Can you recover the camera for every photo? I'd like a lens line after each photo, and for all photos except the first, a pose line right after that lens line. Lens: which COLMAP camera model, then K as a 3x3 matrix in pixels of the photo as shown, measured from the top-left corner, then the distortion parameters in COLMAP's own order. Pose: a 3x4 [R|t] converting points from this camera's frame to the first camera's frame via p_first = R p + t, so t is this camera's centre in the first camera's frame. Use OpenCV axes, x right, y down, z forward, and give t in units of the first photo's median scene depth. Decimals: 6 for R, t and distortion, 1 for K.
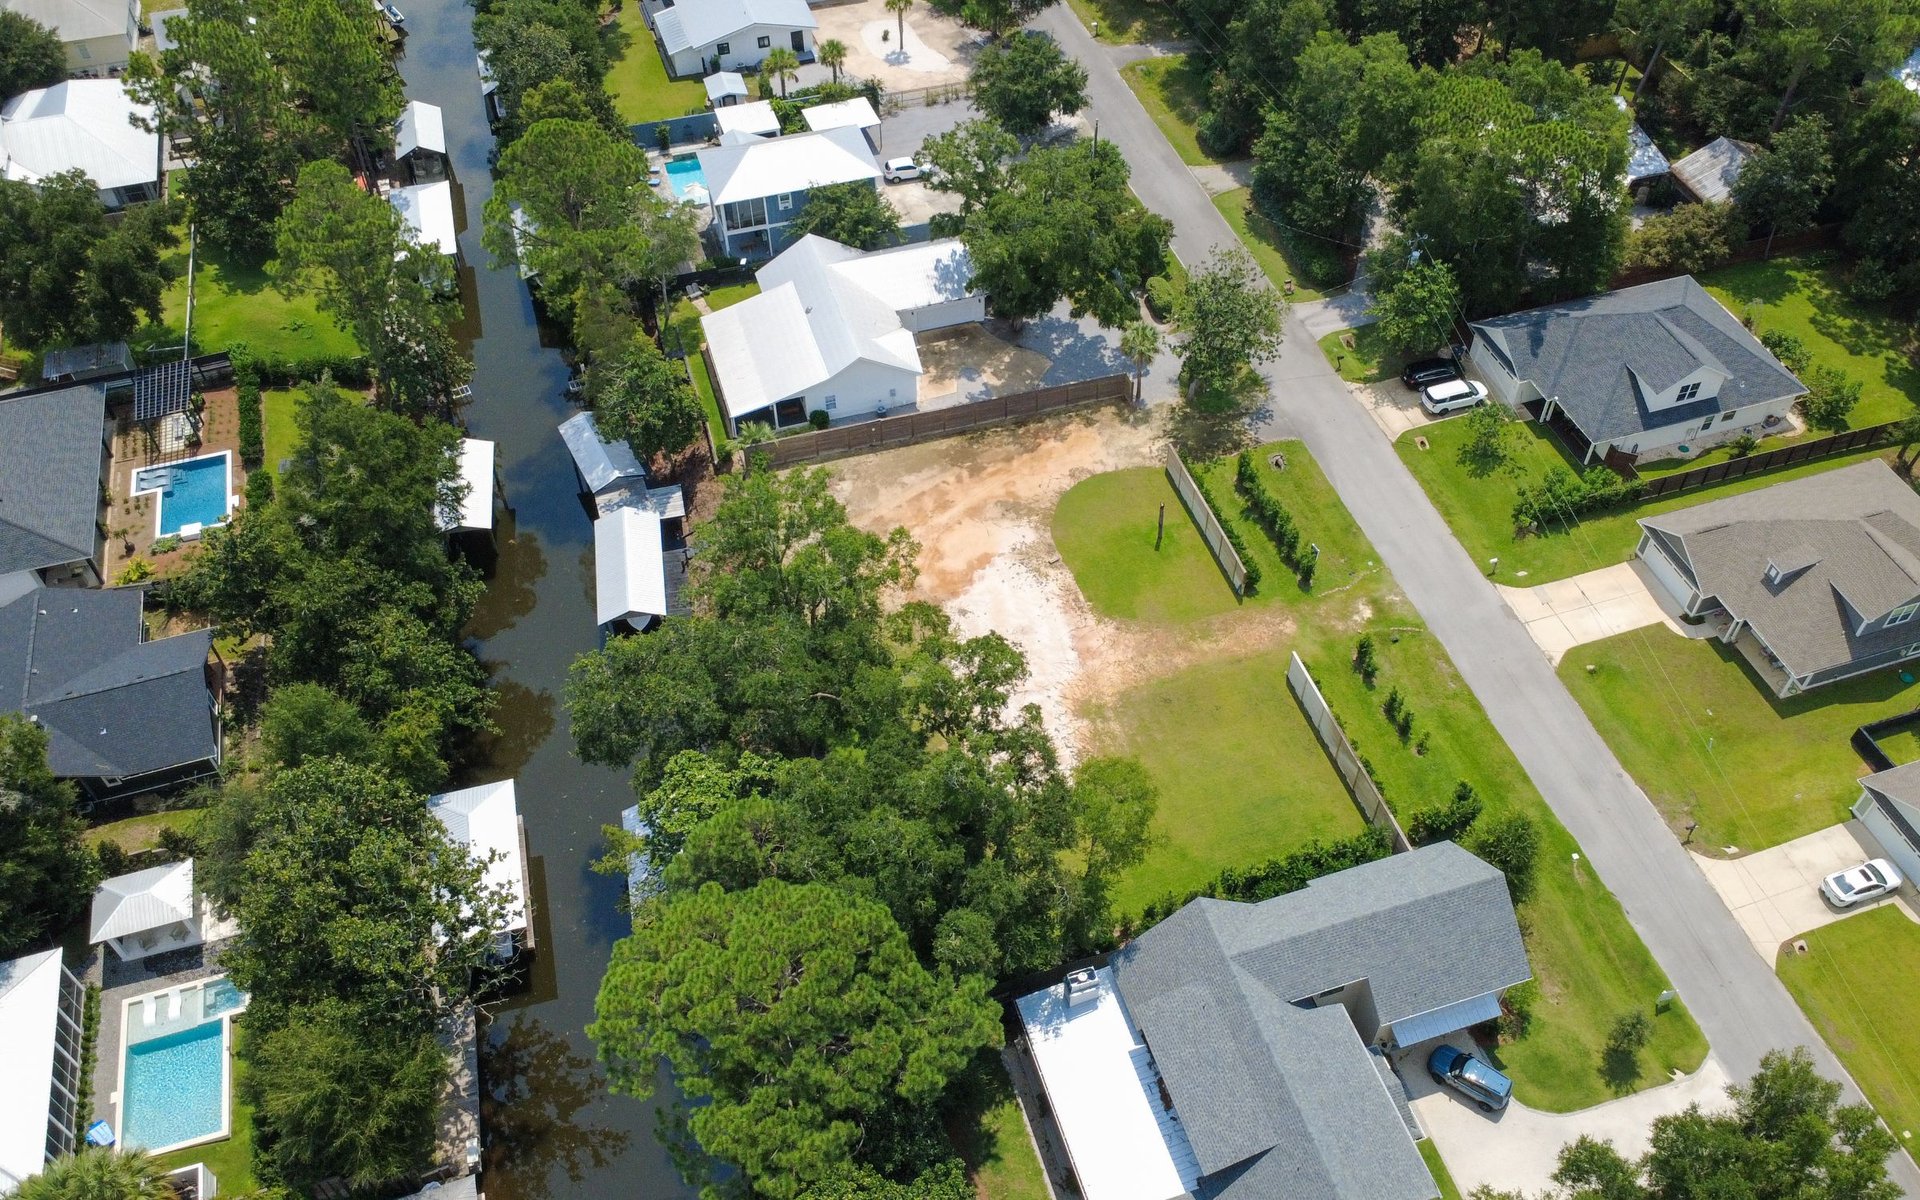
lens RADIAL K [[1524.3, 0, 999.0], [0, 1524.3, 599.2], [0, 0, 1]] dist [-0.000868, -0.001660]
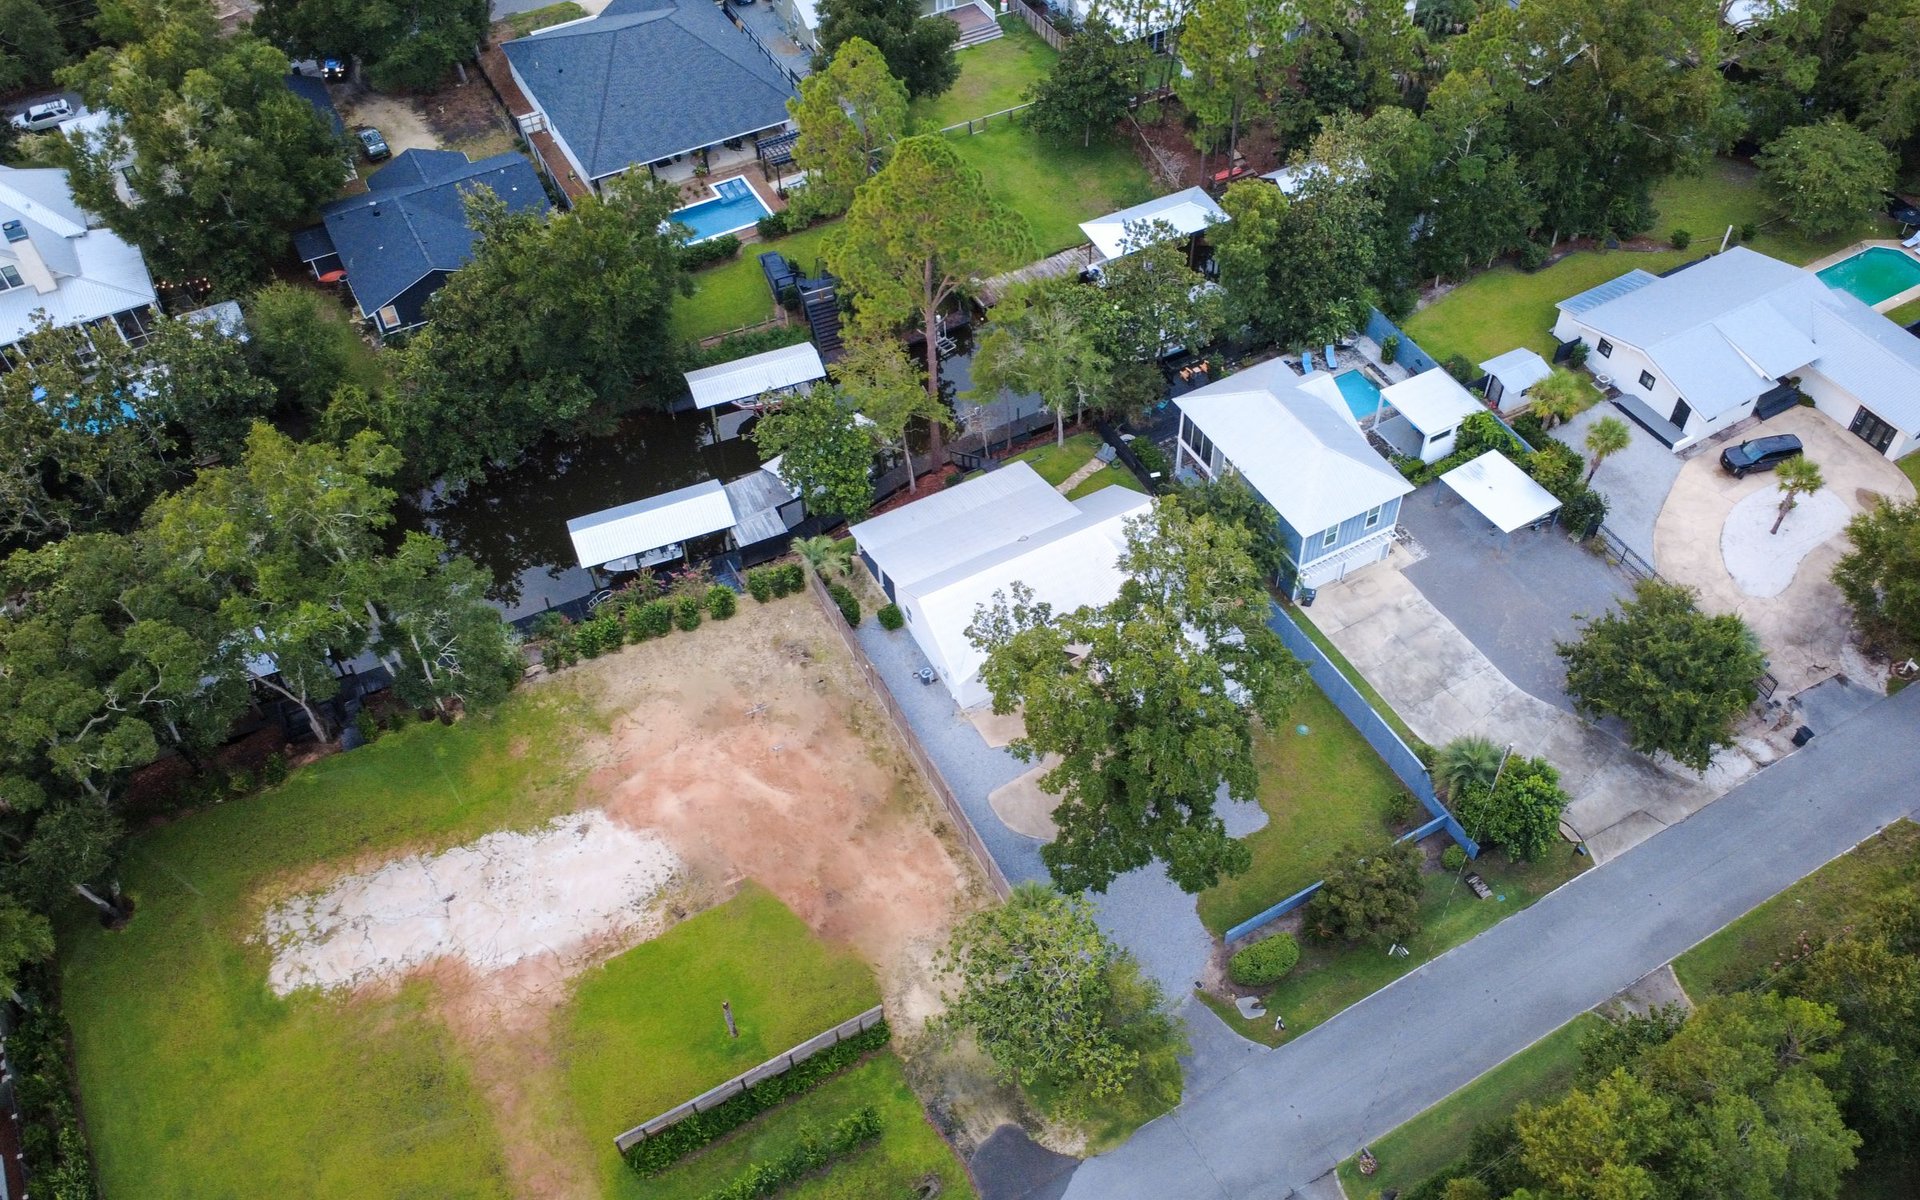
lens RADIAL K [[1554.6, 0, 1052.2], [0, 1554.6, 600.3], [0, 0, 1]] dist [-0.000716, 0.002936]
pose [[0.210101, 0.731126, -0.649085, 0.440155], [-0.735023, 0.555891, 0.388235, -0.520302], [0.644670, 0.395524, 0.654188, 0.533895]]
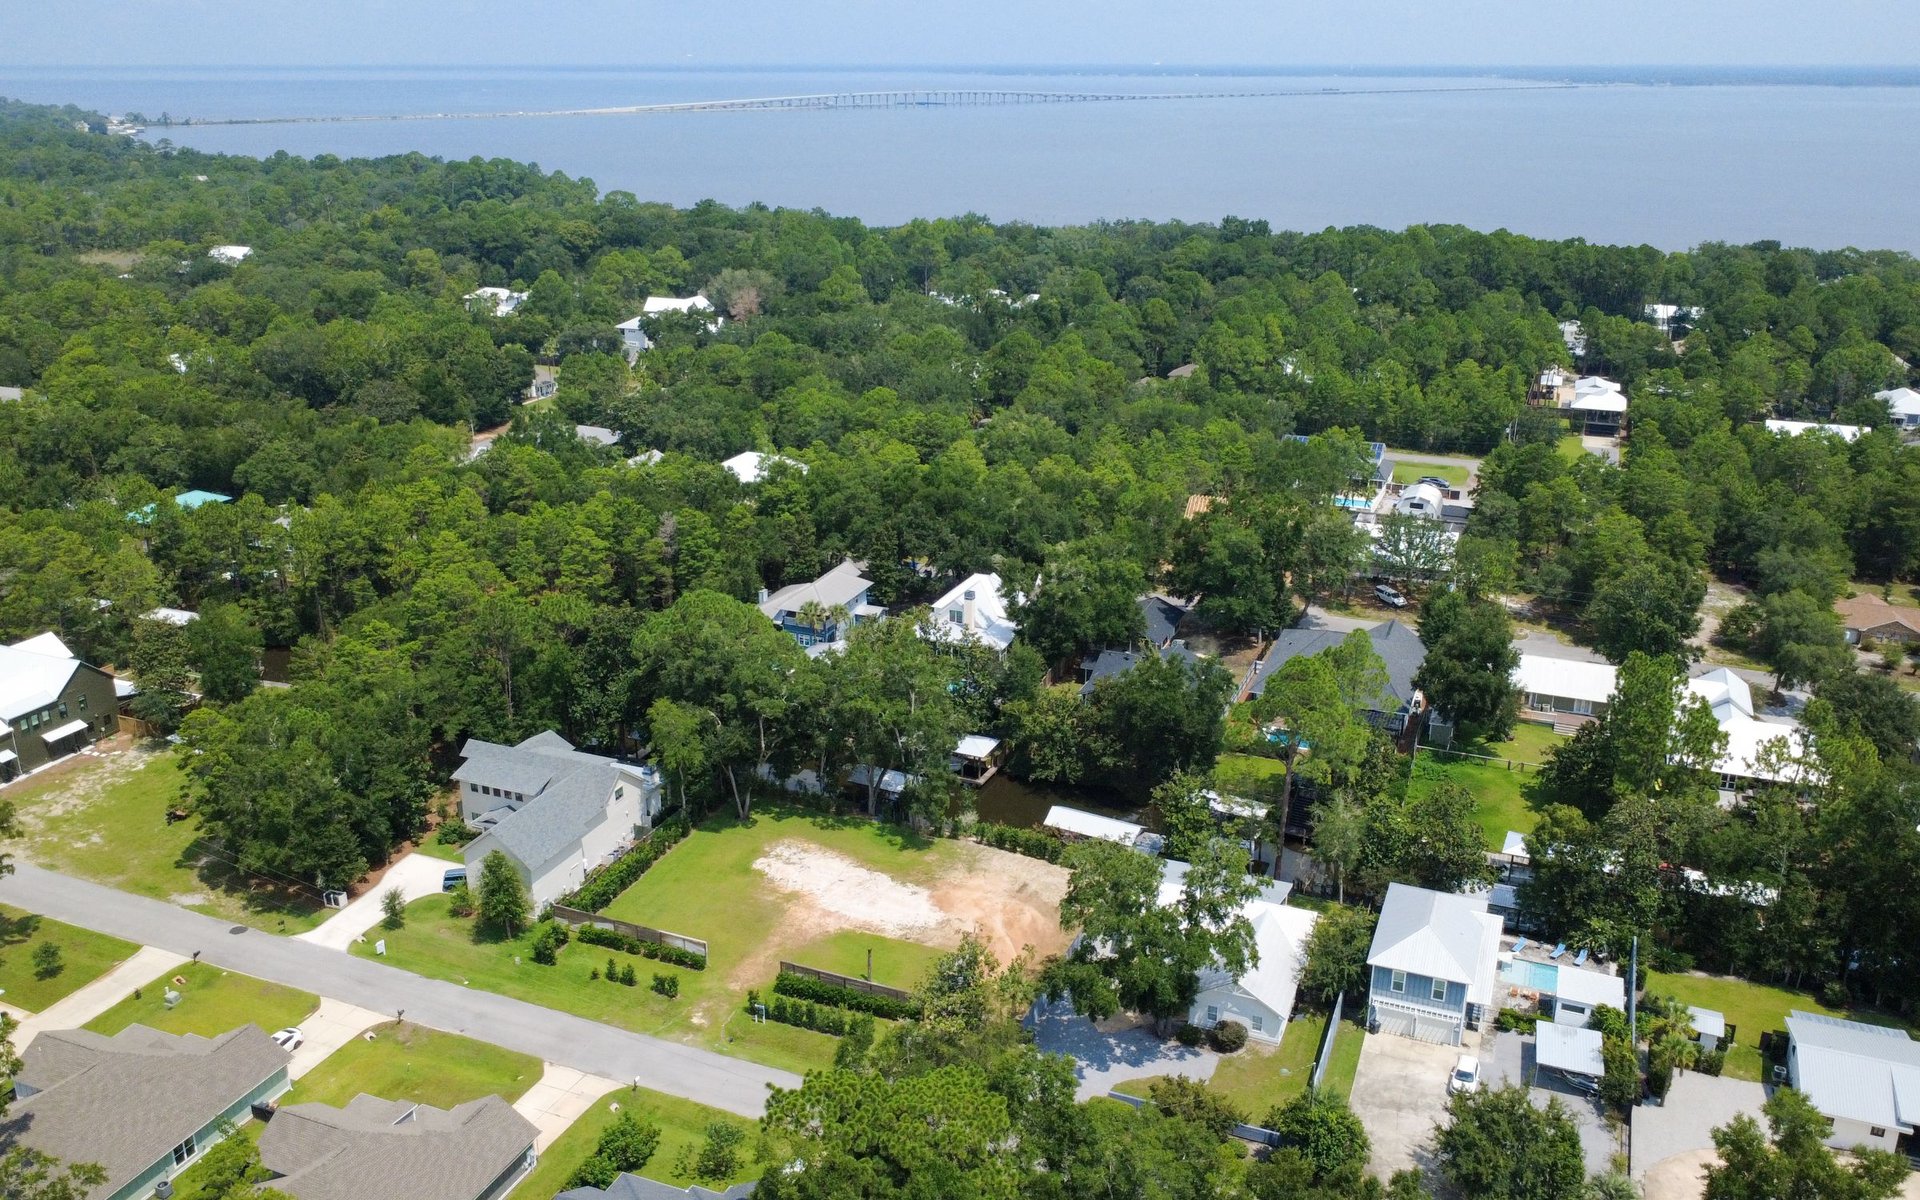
lens RADIAL K [[1559.6, 0, 960.0], [0, 1559.6, 600.0], [0, 0, 1]] dist [0.001269, -0.000946]
pose [[-0.647219, 0.247519, -0.721000, 0.861859], [-0.572374, 0.466897, 0.674088, -1.040984], [0.503483, 0.848965, -0.160511, 0.950590]]
